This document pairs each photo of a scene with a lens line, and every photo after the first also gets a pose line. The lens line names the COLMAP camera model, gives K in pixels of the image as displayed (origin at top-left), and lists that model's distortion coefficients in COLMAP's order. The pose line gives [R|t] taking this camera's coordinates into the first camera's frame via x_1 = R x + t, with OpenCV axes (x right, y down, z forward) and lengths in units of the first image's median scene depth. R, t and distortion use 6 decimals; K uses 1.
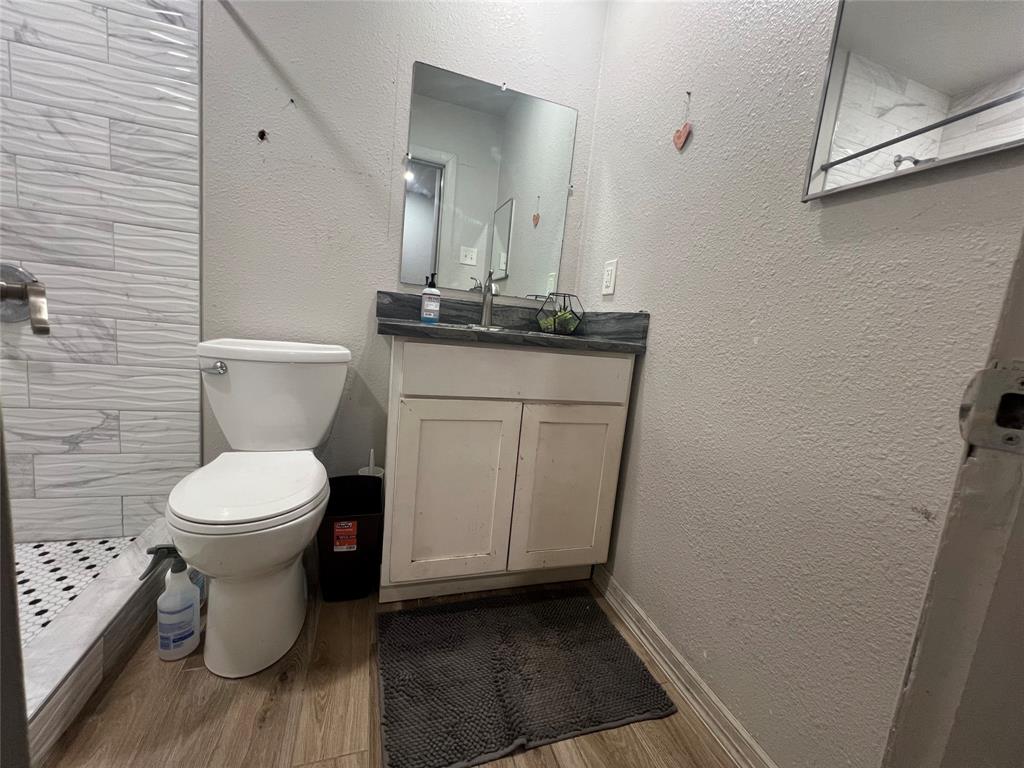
lens RADIAL K [[413.1, 0, 511.5], [0, 413.1, 380.0], [0, 0, 1]] dist [-0.000422, 0.000525]
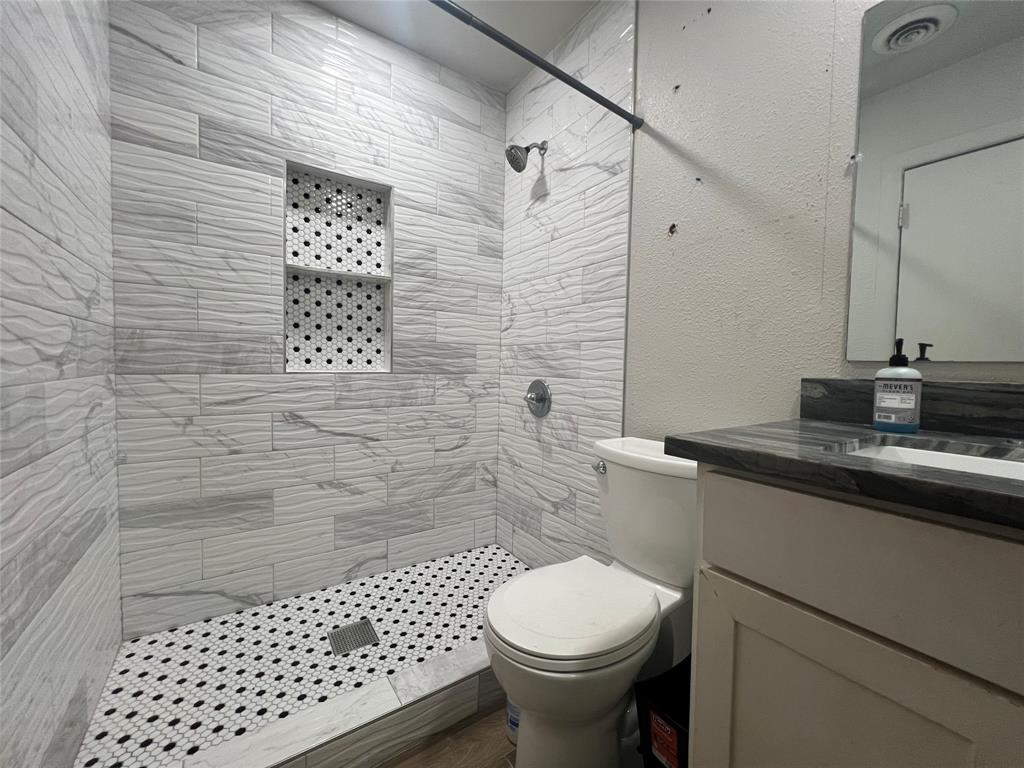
lens RADIAL K [[411.3, 0, 510.0], [0, 411.3, 379.9], [0, 0, 1]] dist [-0.002190, 0.000414]
pose [[0.272481, -0.061422, -0.960199, 0.200360], [-0.128355, 0.986720, -0.099543, -0.103494], [0.953561, 0.150370, 0.260978, 0.450963]]
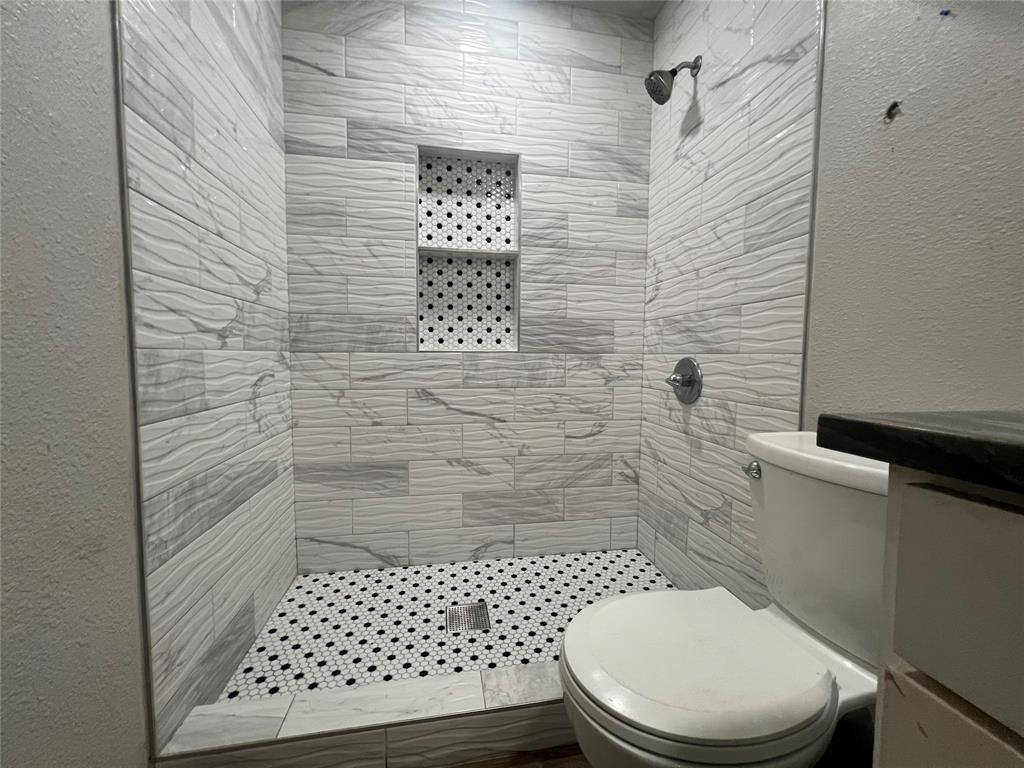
lens RADIAL K [[411.3, 0, 510.0], [0, 411.3, 379.9], [0, 0, 1]] dist [-0.002190, 0.000414]
pose [[-0.140422, -0.044242, -0.989103, 0.070266], [-0.162634, 0.986462, -0.021035, -0.092410], [0.976643, 0.157908, -0.145716, 0.608424]]
